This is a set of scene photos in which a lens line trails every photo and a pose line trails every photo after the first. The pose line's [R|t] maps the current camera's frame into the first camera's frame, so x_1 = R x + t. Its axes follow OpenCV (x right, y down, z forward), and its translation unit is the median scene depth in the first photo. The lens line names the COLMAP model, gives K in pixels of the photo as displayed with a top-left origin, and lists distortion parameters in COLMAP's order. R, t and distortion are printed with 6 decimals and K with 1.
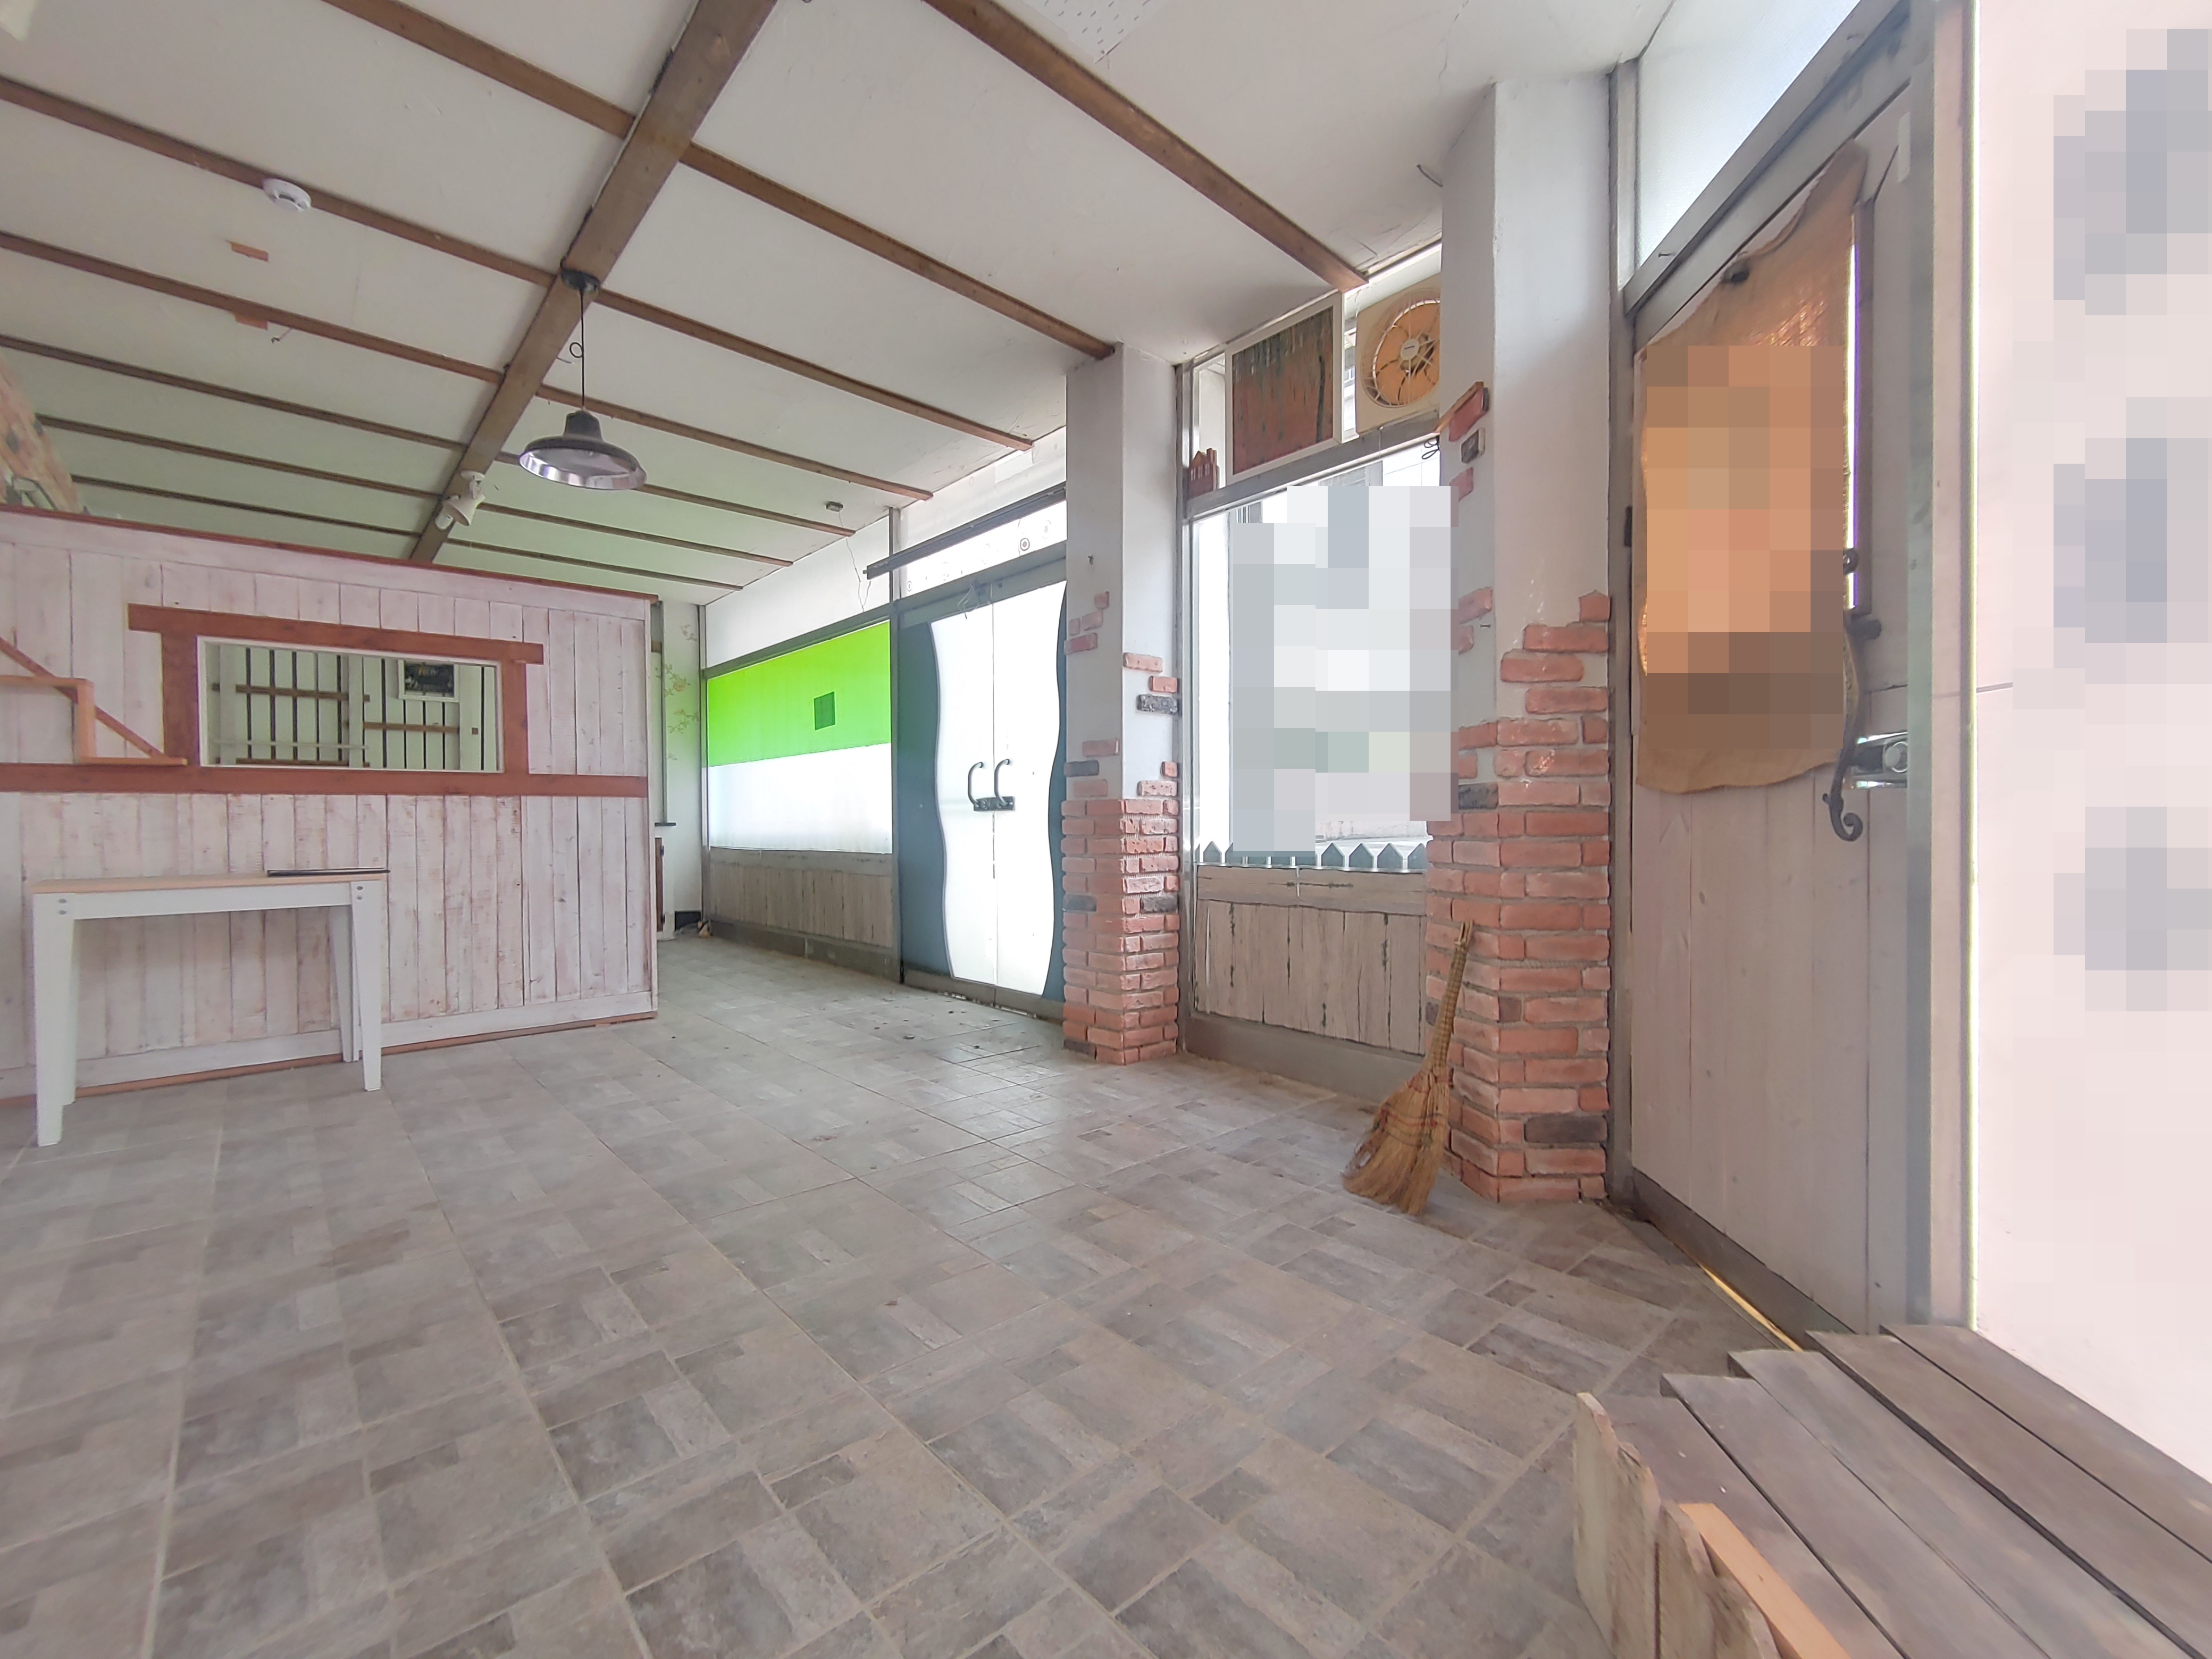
lens RADIAL K [[944.8, 0, 1106.0], [0, 944.8, 829.5], [0, 0, 1]] dist [-0.000161, 0.000074]
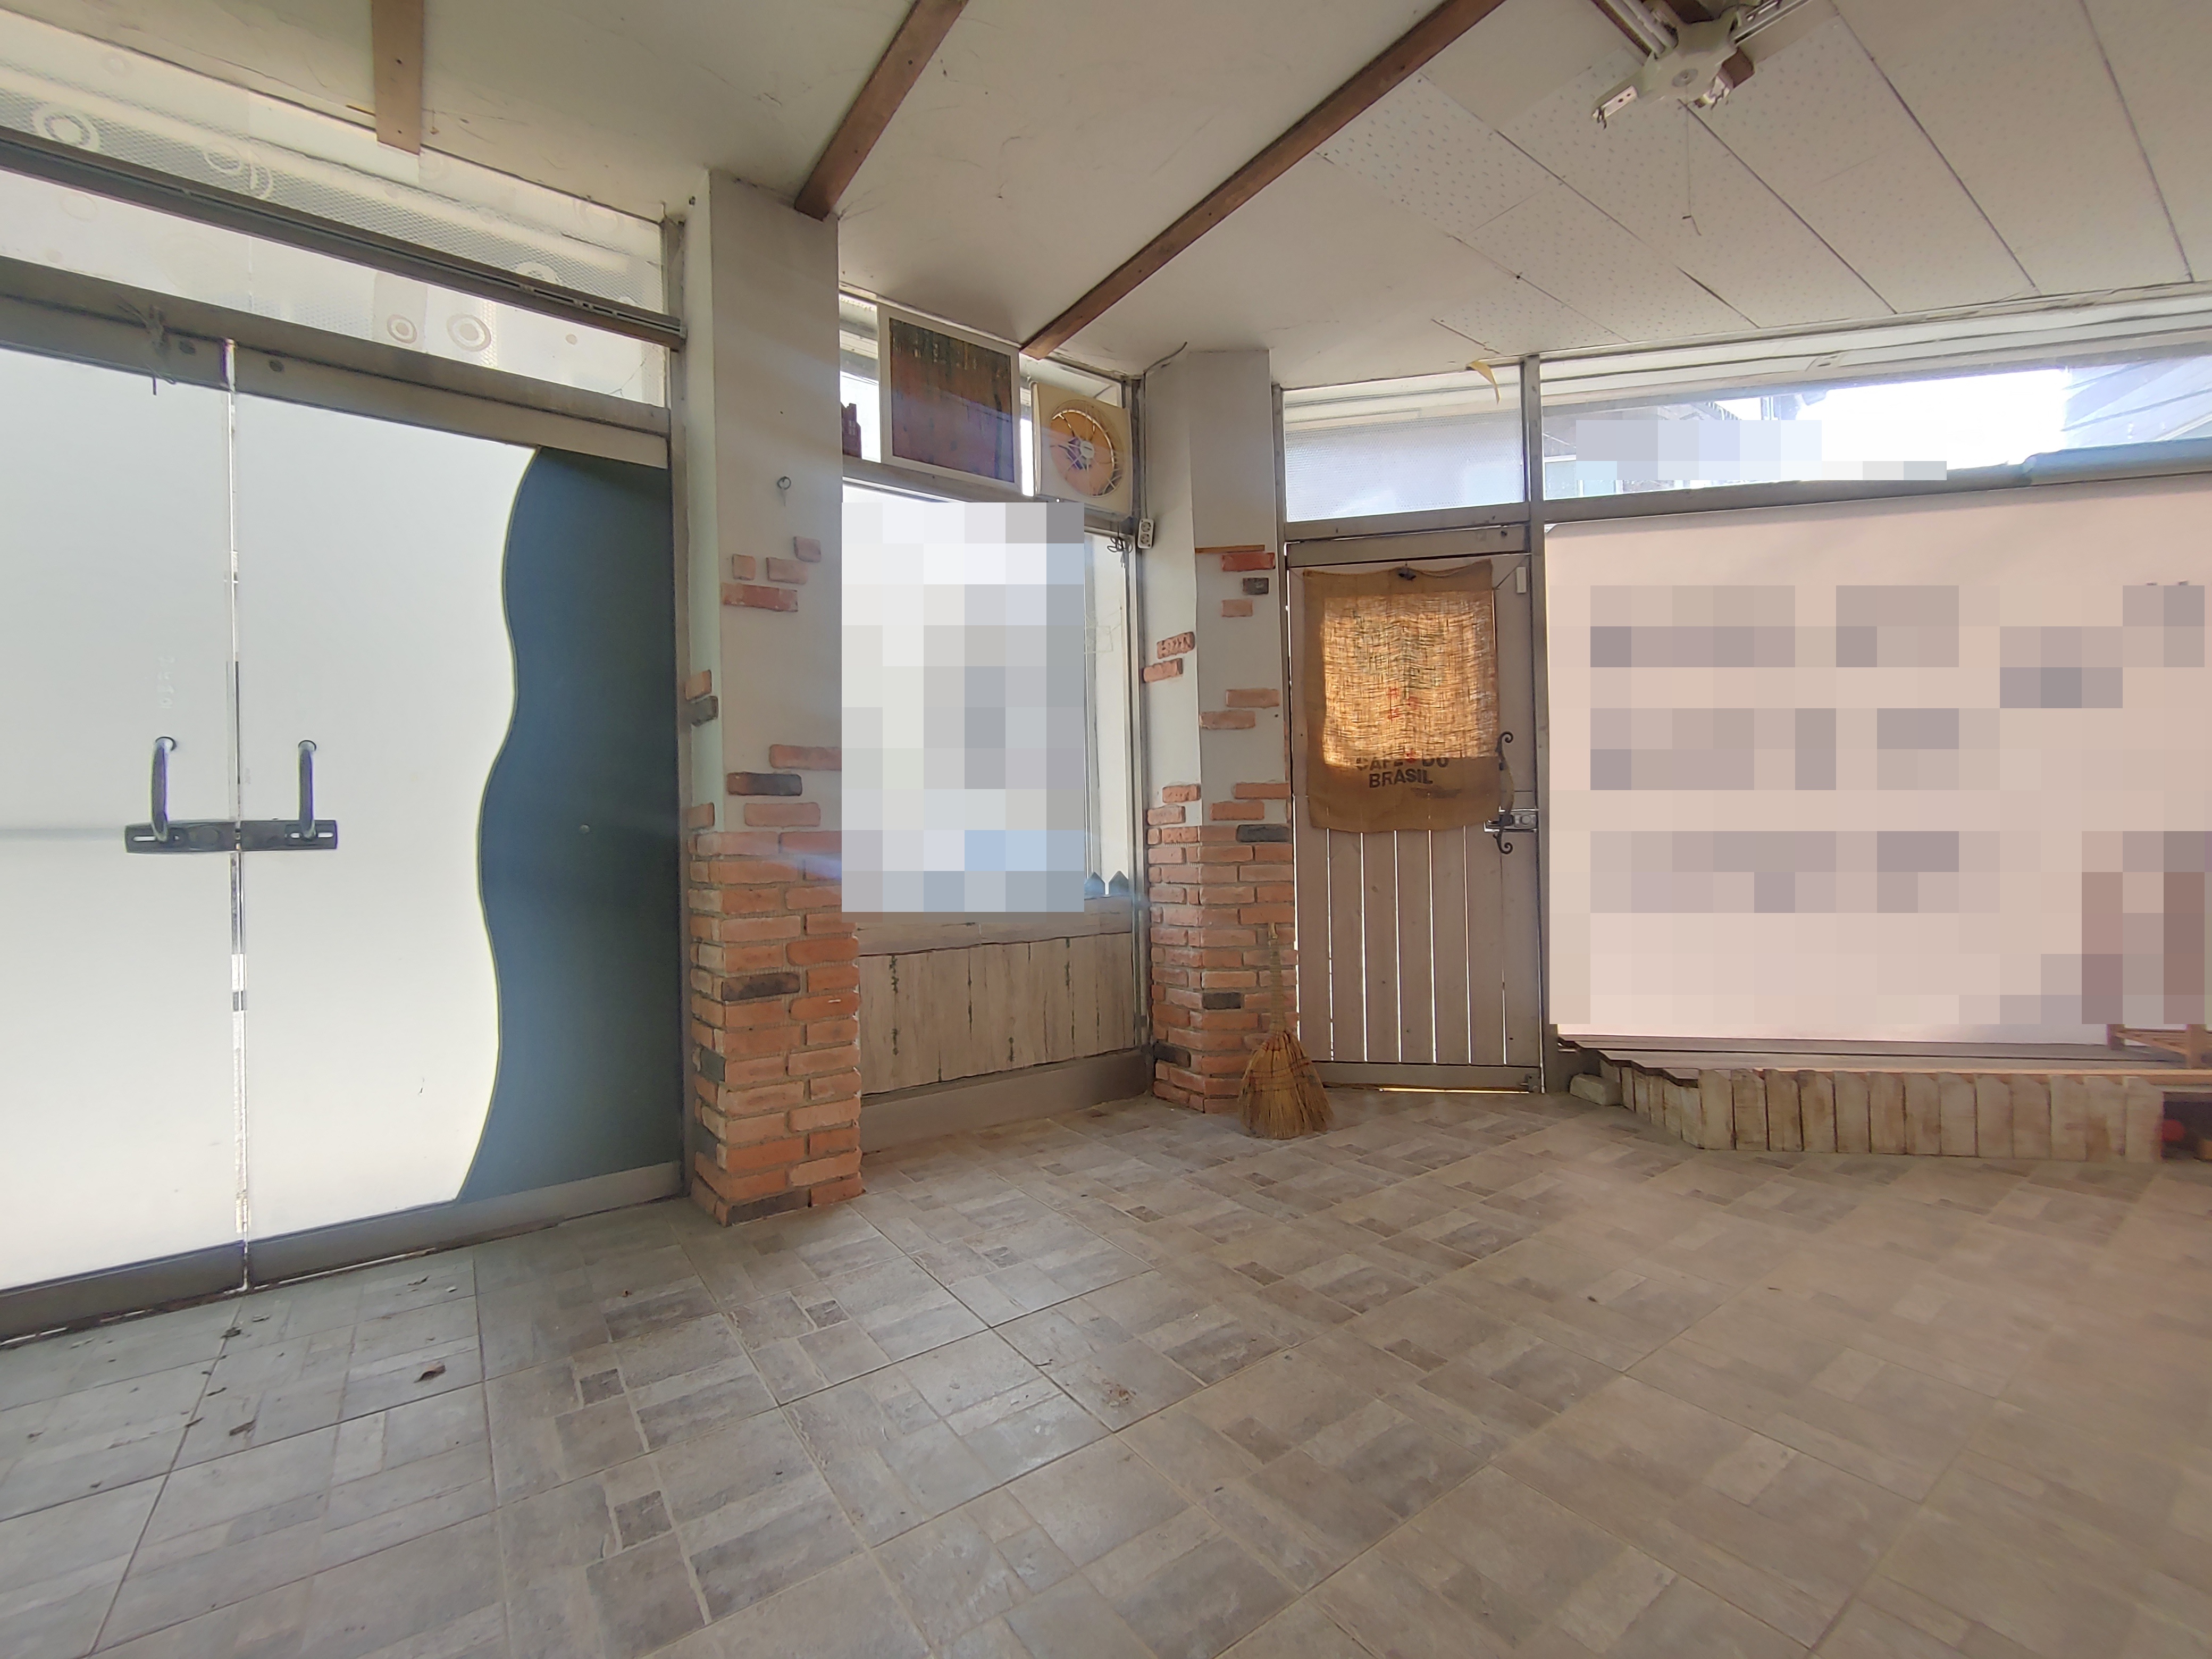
lens RADIAL K [[939.0, 0, 1106.0], [0, 939.0, 829.5], [0, 0, 1]] dist [0.001338, 0.000296]
pose [[0.106575, 0.015432, 0.994185, -0.669836], [0.026326, 0.999485, -0.018337, -0.013993], [-0.993956, 0.028127, 0.106114, 0.701670]]
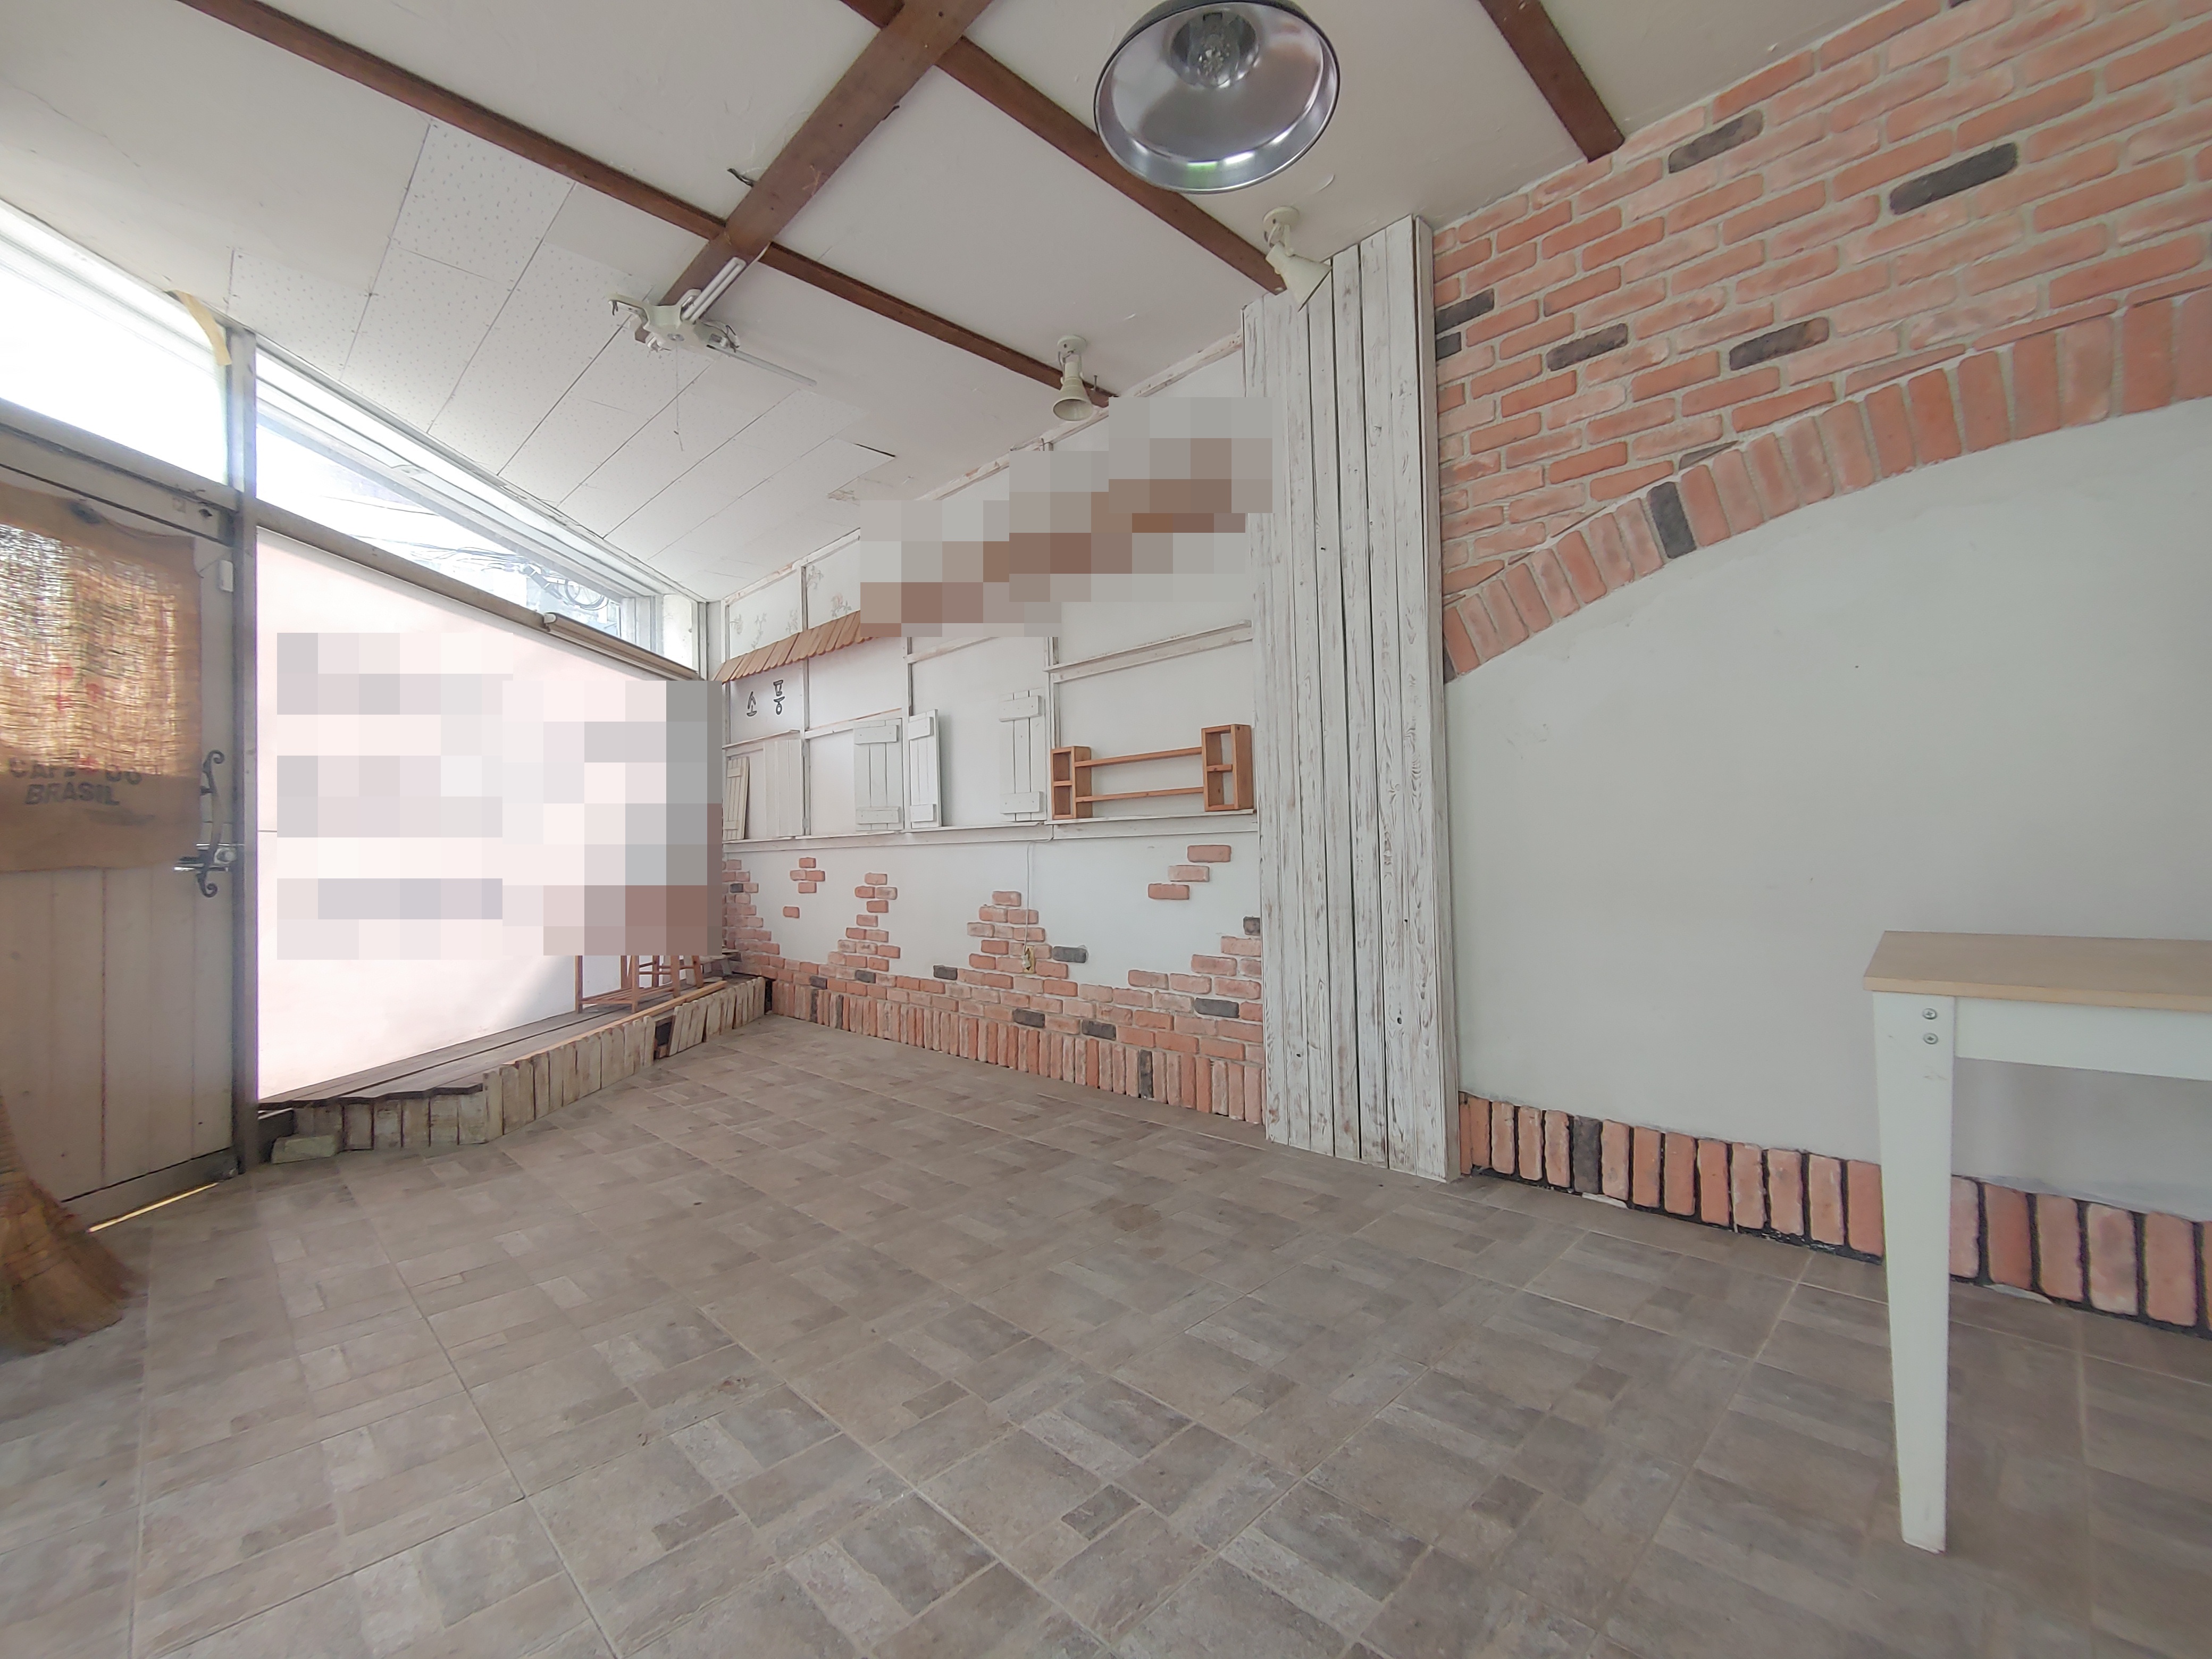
lens RADIAL K [[933.3, 0, 1106.0], [0, 933.3, 829.5], [0, 0, 1]] dist [0.000179, 0.000484]
pose [[-0.997837, 0.030148, -0.058420, -0.389469], [0.031268, 0.999342, -0.018355, -0.014555], [0.057828, -0.020142, -0.998123, 1.227572]]
